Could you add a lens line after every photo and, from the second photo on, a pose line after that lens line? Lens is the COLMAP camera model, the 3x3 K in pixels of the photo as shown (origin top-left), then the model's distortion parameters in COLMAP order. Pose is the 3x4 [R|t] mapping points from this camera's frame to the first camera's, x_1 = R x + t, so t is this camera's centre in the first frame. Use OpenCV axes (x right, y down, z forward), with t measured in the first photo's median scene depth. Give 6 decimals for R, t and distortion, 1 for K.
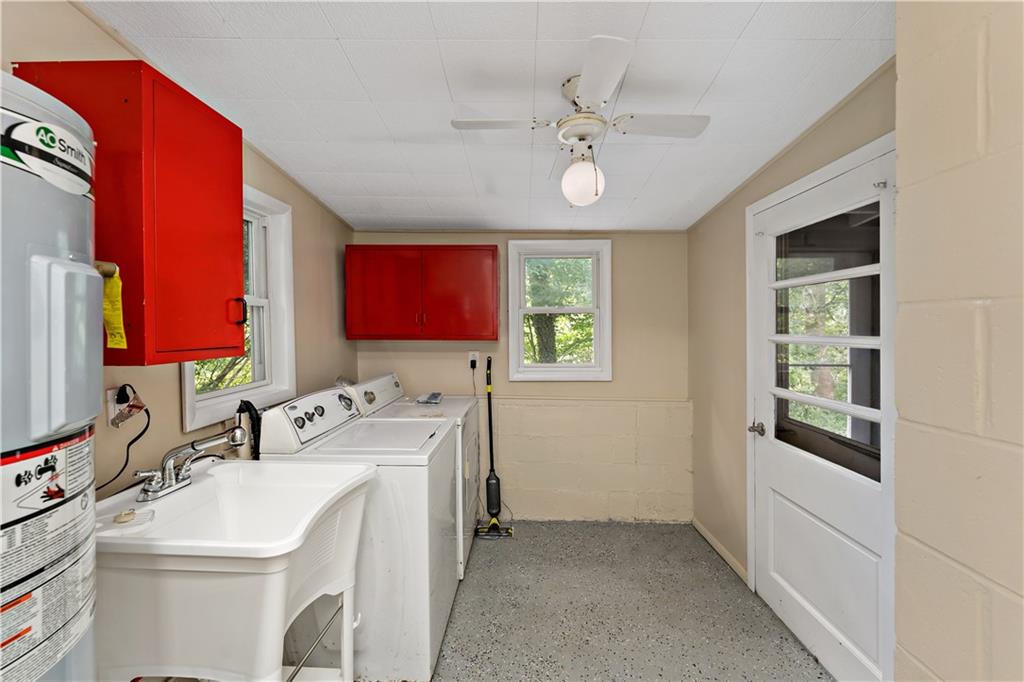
lens RADIAL K [[433.7, 0, 511.0], [0, 433.7, 331.5], [0, 0, 1]] dist [-0.003602, 0.000764]
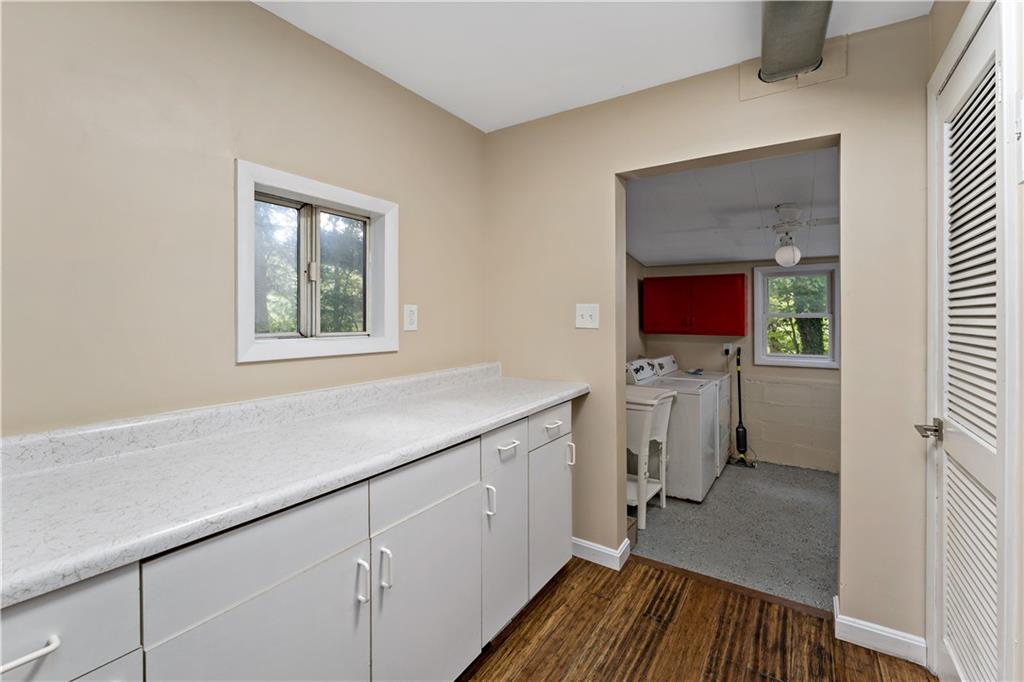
lens RADIAL K [[433.7, 0, 508.0], [0, 433.7, 316.8], [0, 0, 1]] dist [-0.003602, 0.000764]
pose [[0.846147, 0.000032, -0.532950, 0.075033], [-0.013060, 0.999701, -0.020675, -0.004711], [0.532790, 0.024454, 0.845894, -0.708256]]
